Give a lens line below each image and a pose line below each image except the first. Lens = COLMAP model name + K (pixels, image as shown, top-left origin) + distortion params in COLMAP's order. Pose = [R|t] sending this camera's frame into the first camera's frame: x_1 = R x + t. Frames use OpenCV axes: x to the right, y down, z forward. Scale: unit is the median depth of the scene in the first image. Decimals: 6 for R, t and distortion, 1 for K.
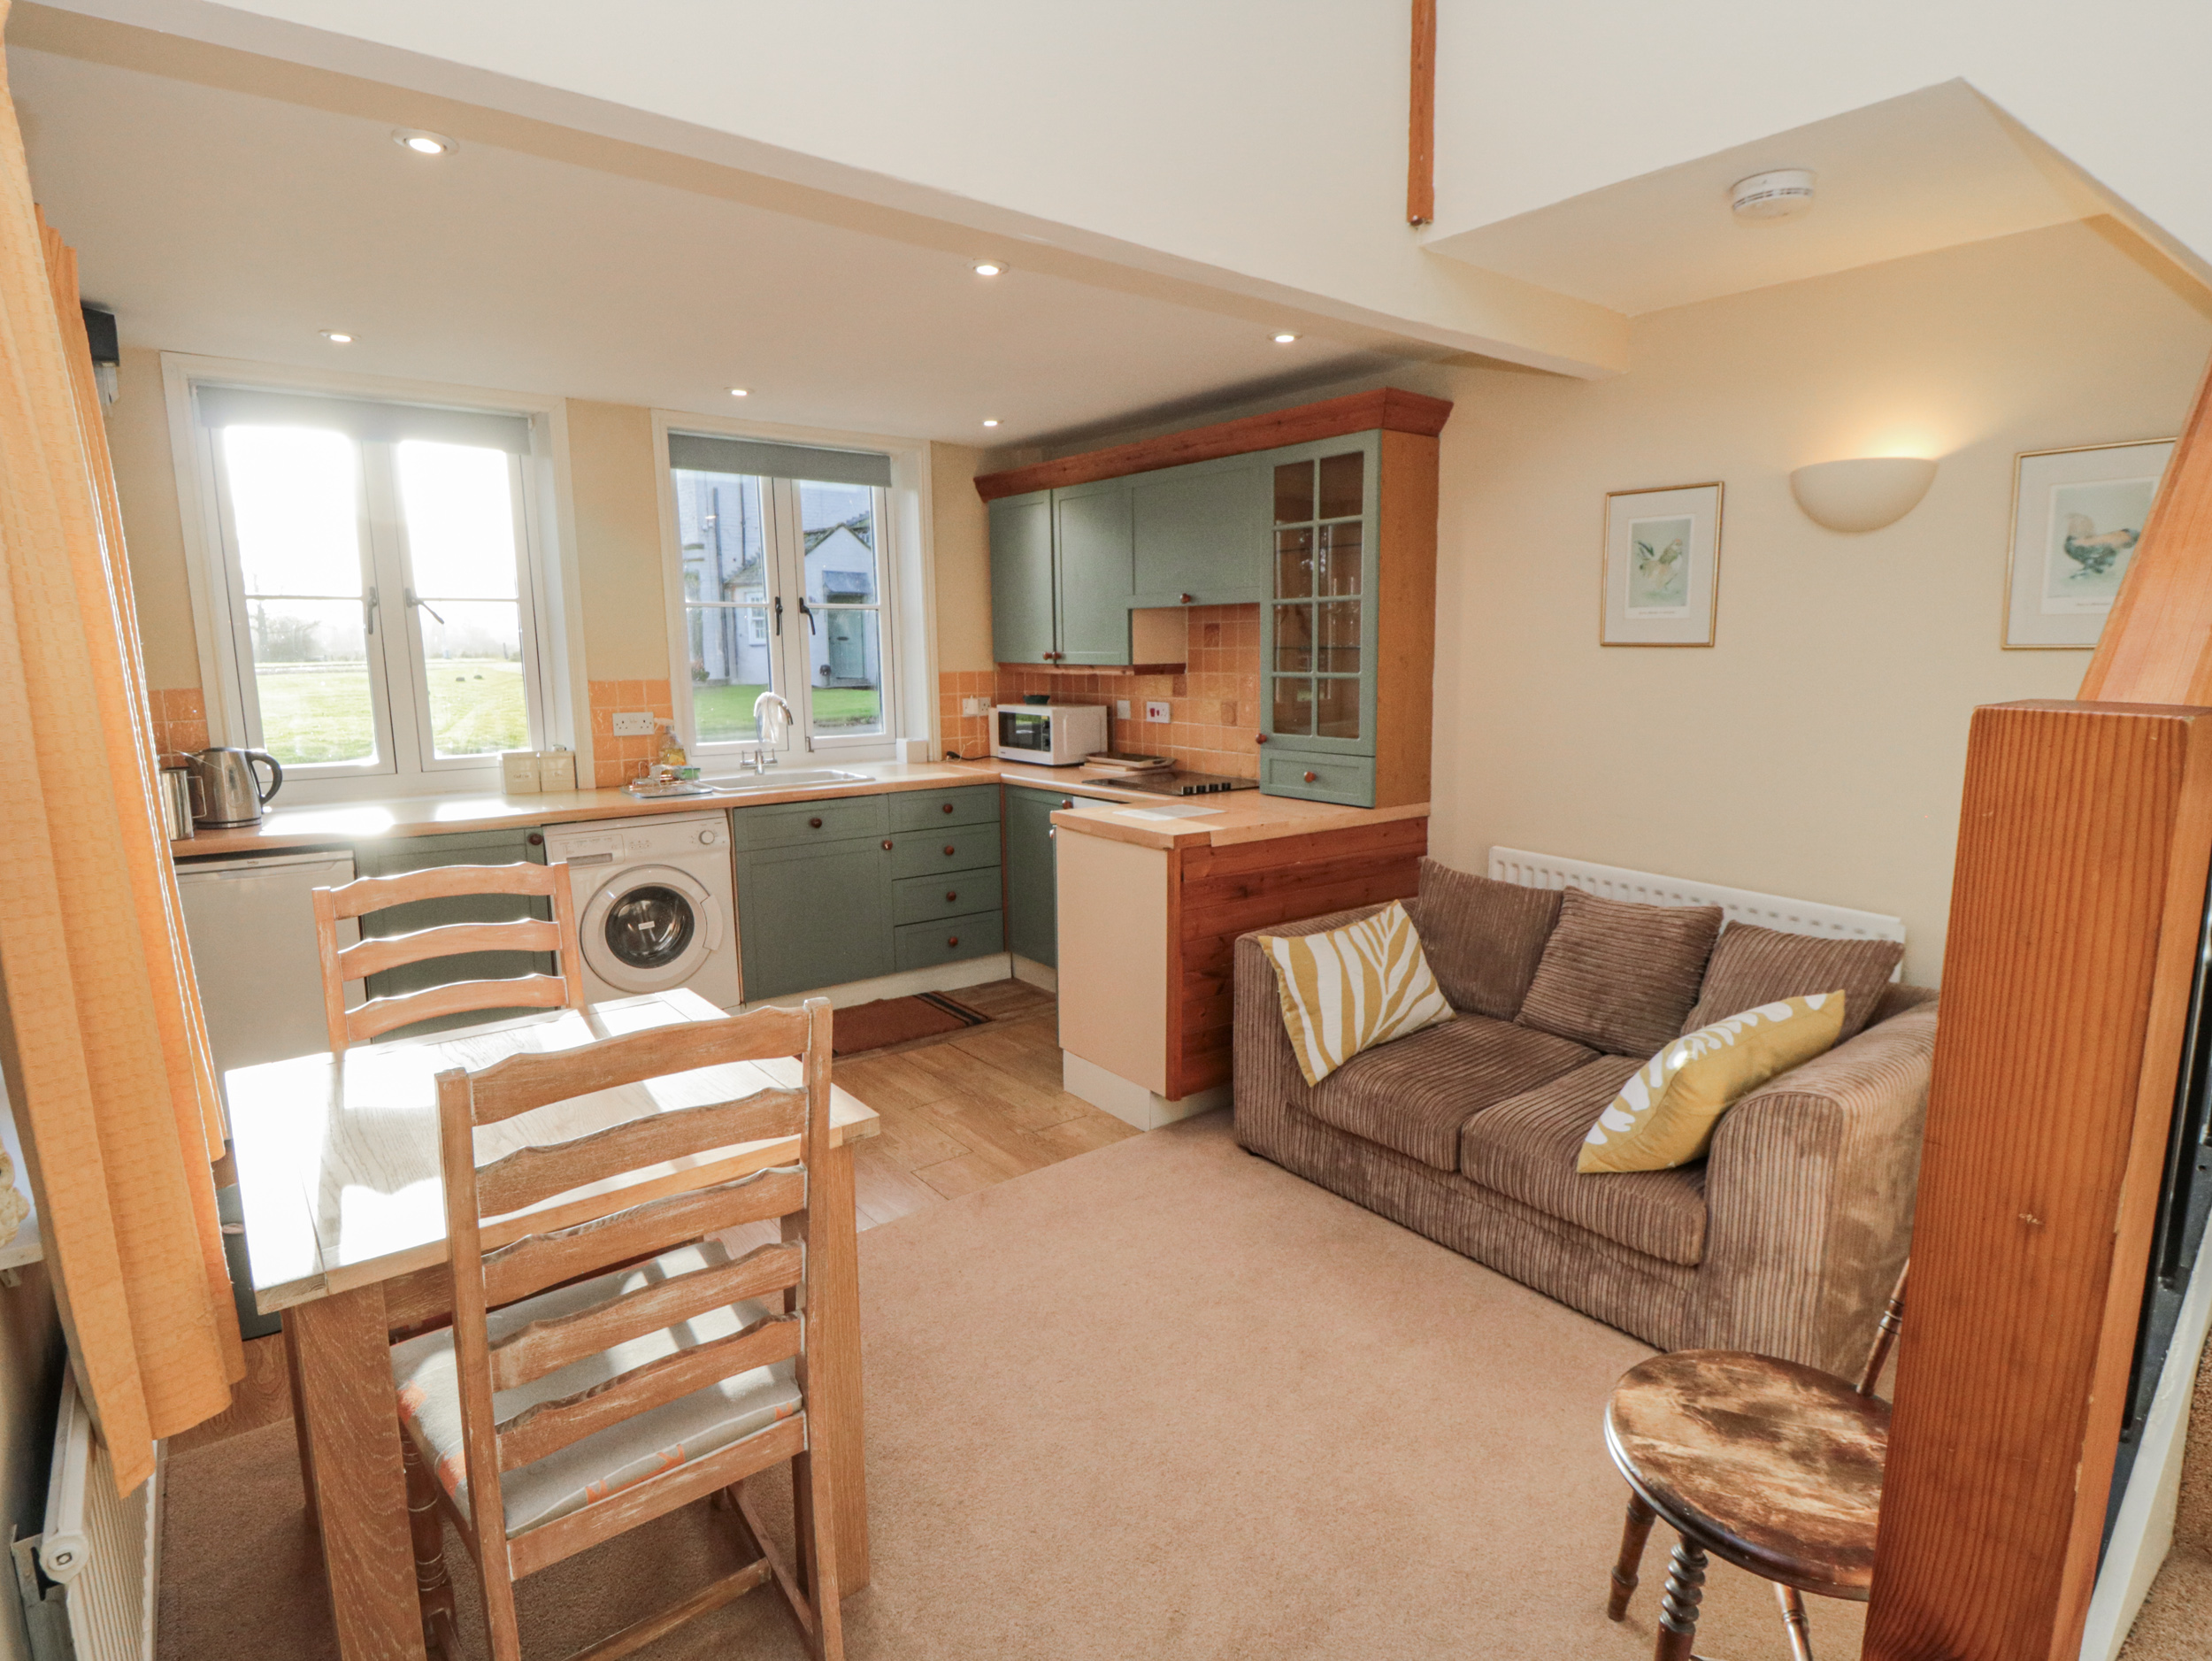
lens RADIAL K [[1154.2, 0, 1155.5], [0, 1154.2, 824.5], [0, 0, 1]] dist [0.002413, -0.013975]
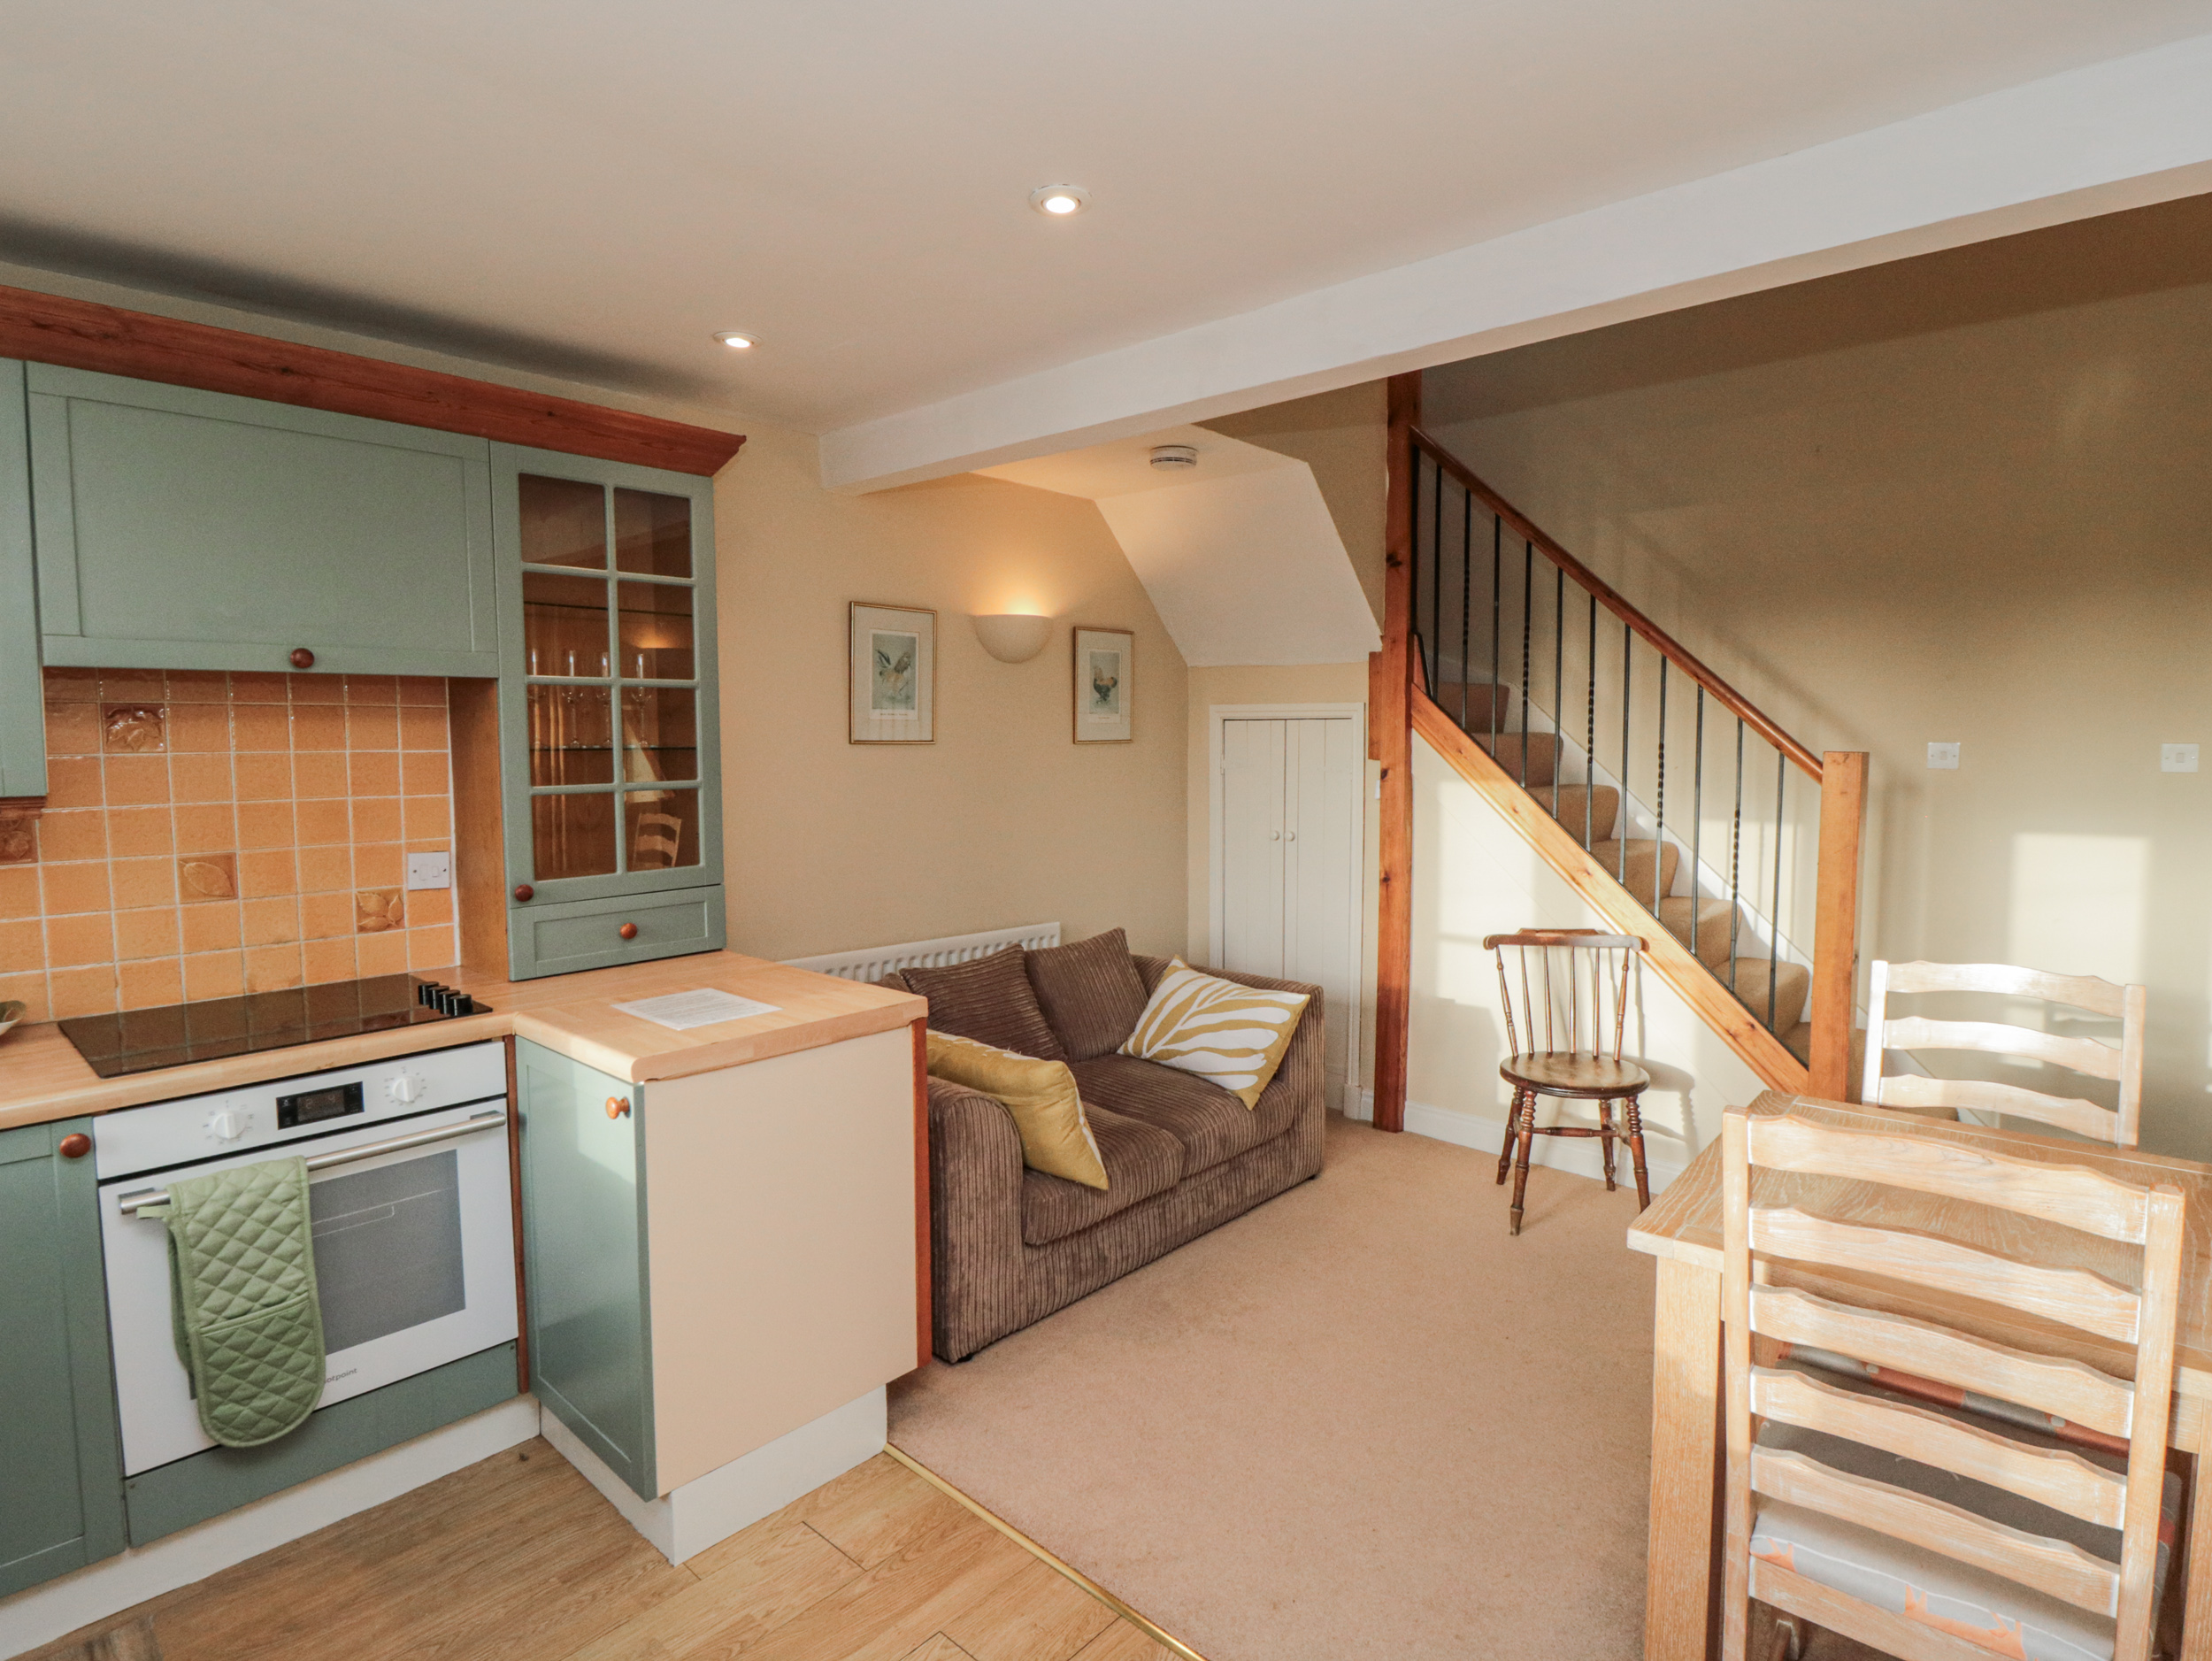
lens RADIAL K [[1154.2, 0, 1143.5], [0, 1154.2, 822.4], [0, 0, 1]] dist [0.002413, -0.013975]
pose [[-0.165271, -0.071091, 0.983683, -0.666755], [0.154887, 0.983151, 0.097076, -0.138848], [-0.974010, 0.168404, -0.151476, 0.872412]]
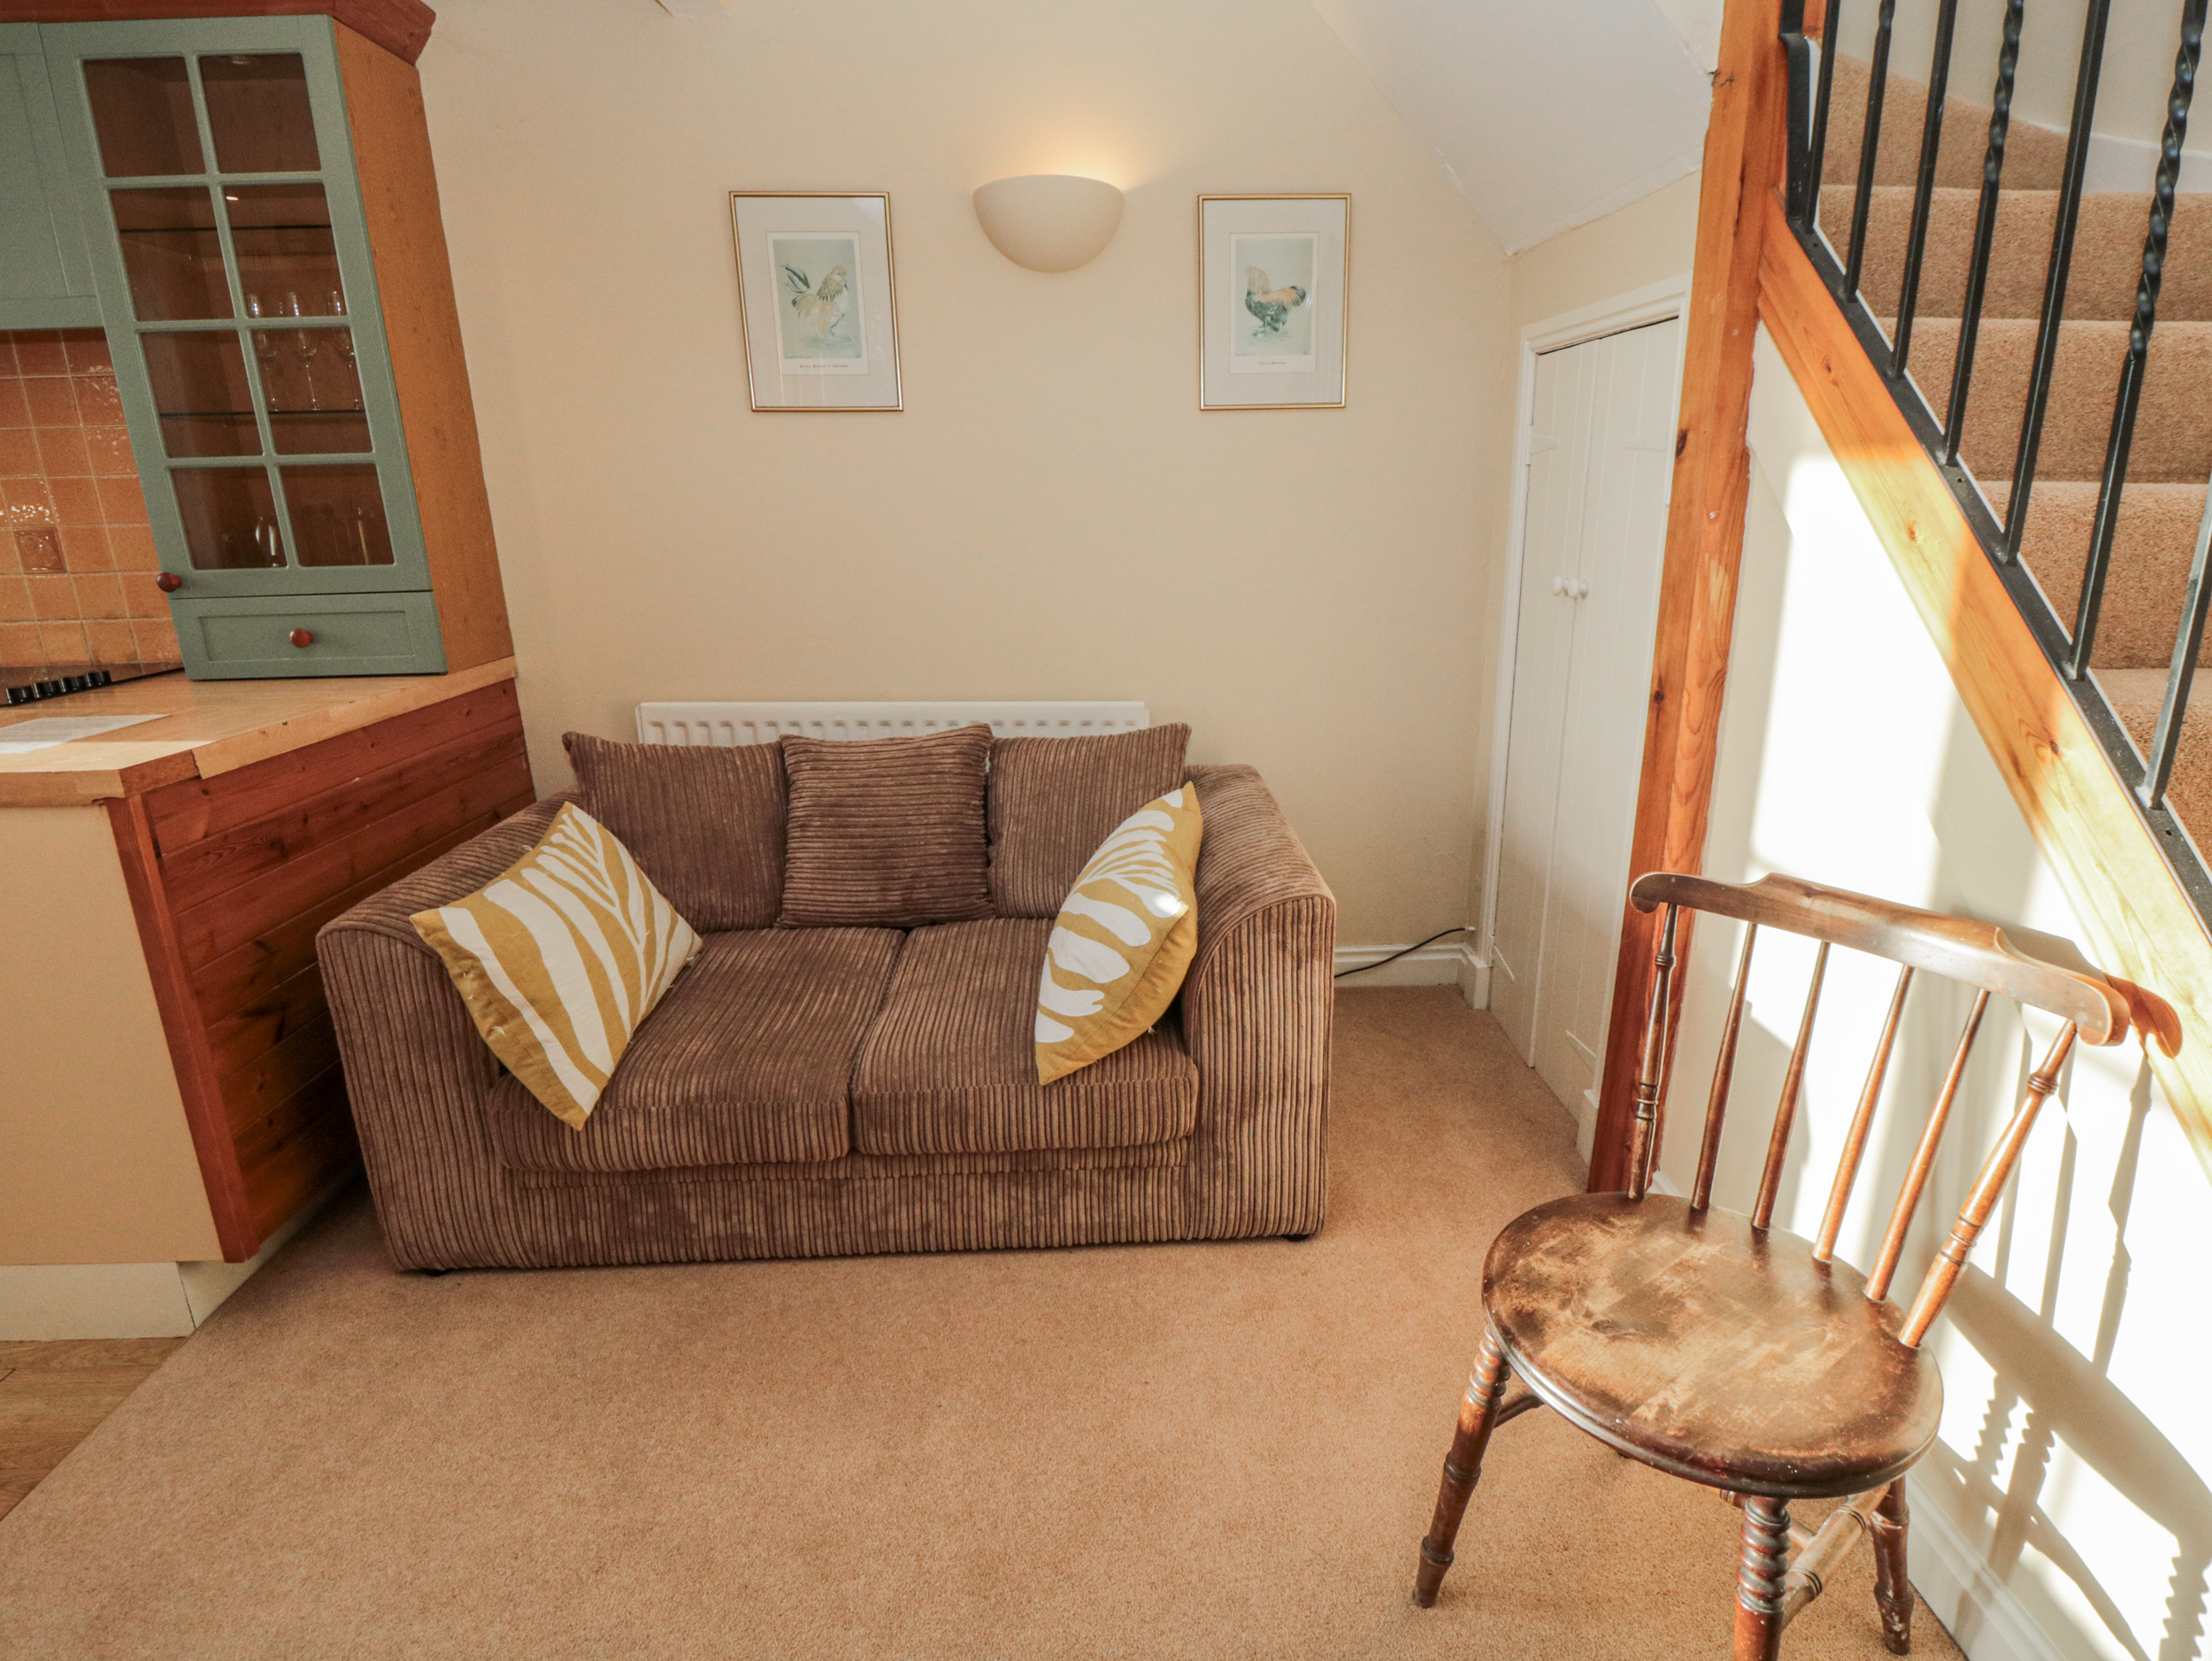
lens RADIAL K [[1154.2, 0, 1141.0], [0, 1154.2, 814.3], [0, 0, 1]] dist [0.002413, -0.013975]
pose [[0.591699, -0.225304, 0.774035, -0.098219], [0.135783, 0.974288, 0.179795, -0.000689], [-0.794641, -0.001284, 0.607078, 0.330510]]
